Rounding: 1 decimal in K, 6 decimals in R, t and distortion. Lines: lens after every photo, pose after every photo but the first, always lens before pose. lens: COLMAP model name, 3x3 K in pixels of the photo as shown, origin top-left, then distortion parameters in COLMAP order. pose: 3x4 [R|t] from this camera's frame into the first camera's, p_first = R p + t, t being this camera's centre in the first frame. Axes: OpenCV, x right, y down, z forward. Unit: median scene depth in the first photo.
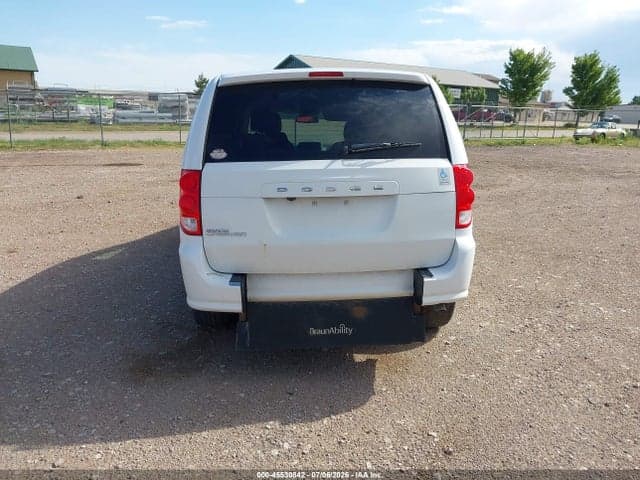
lens RADIAL K [[494.6, 0, 319.4], [0, 494.6, 223.1], [0, 0, 1]] dist [0.005487, 0.002084]
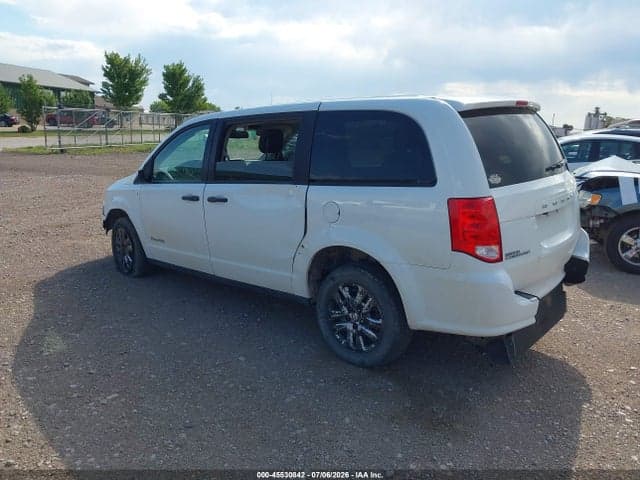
lens RADIAL K [[498.0, 0, 317.6], [0, 498.0, 226.9], [0, 0, 1]] dist [0.003289, -0.008831]
pose [[0.676872, -0.159641, 0.718581, -0.090812], [0.159070, 0.984856, 0.068959, -0.013000], [-0.718708, 0.067628, 0.692016, 0.042789]]
